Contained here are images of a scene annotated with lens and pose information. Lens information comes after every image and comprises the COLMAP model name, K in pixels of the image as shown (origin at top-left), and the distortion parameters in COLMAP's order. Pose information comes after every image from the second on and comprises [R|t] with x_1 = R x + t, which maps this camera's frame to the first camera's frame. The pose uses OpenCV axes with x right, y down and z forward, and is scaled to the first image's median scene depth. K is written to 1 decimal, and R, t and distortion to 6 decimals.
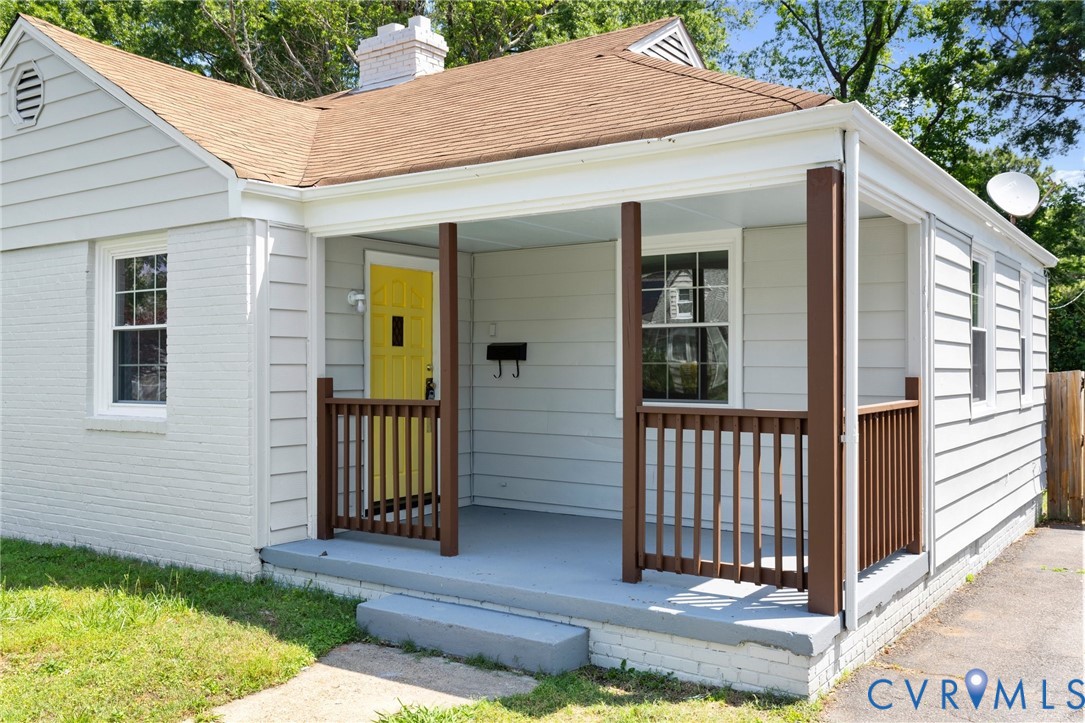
lens RADIAL K [[959.9, 0, 537.1], [0, 959.9, 363.5], [0, 0, 1]] dist [0.001691, 0.001993]
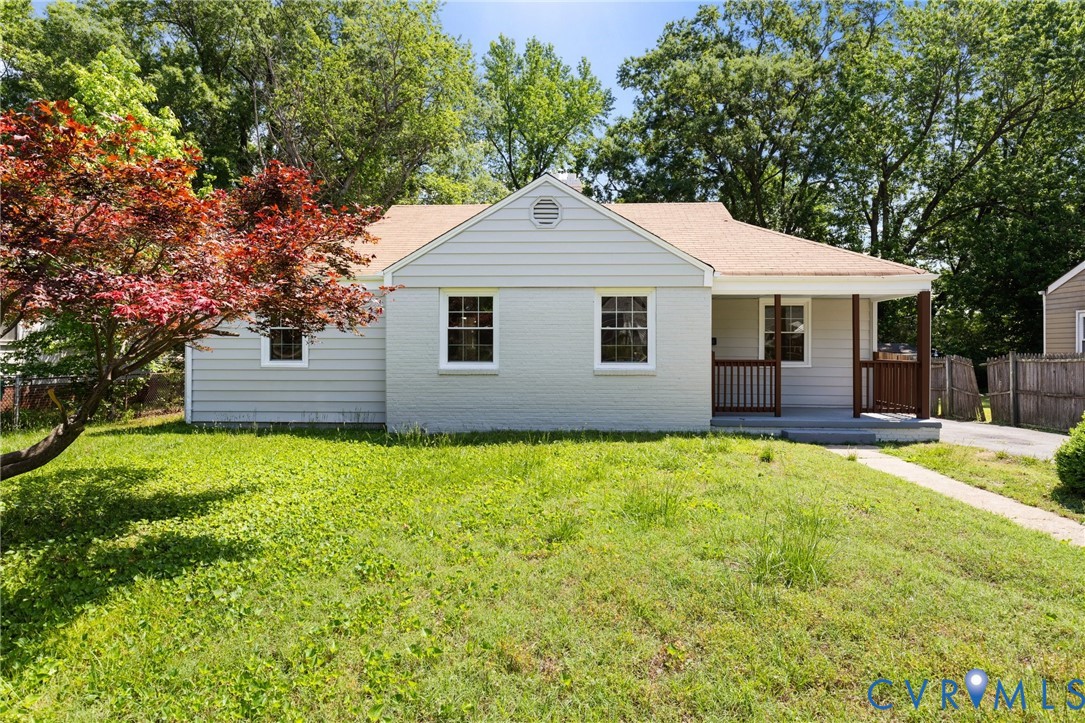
lens RADIAL K [[632.8, 0, 540.1], [0, 632.8, 351.0], [0, 0, 1]] dist [-0.001483, -0.003913]
pose [[0.856176, 0.005931, 0.516651, -0.914430], [-0.007721, 0.999969, 0.001316, 0.009751], [-0.516627, -0.005116, 0.856195, -0.104545]]
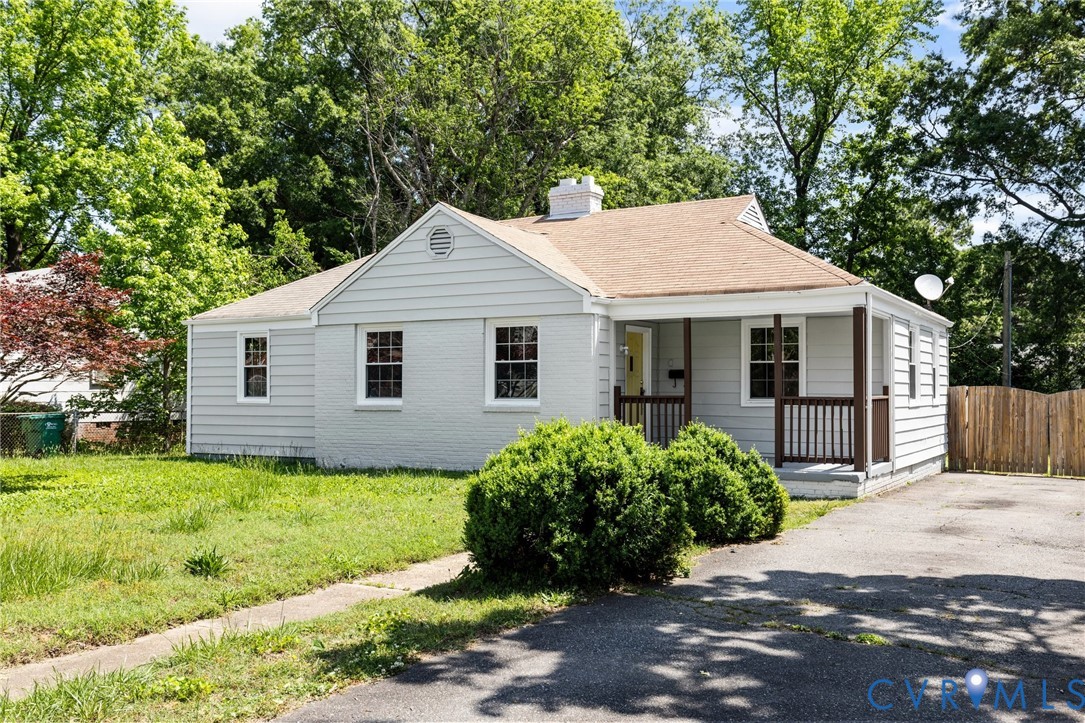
lens RADIAL K [[959.9, 0, 543.7], [0, 959.9, 371.6], [0, 0, 1]] dist [0.001691, 0.001993]
pose [[0.997158, 0.003737, 0.075250, -0.346723], [-0.002645, 0.999890, -0.014615, 0.009022], [-0.075297, 0.014374, 0.997058, -0.712419]]
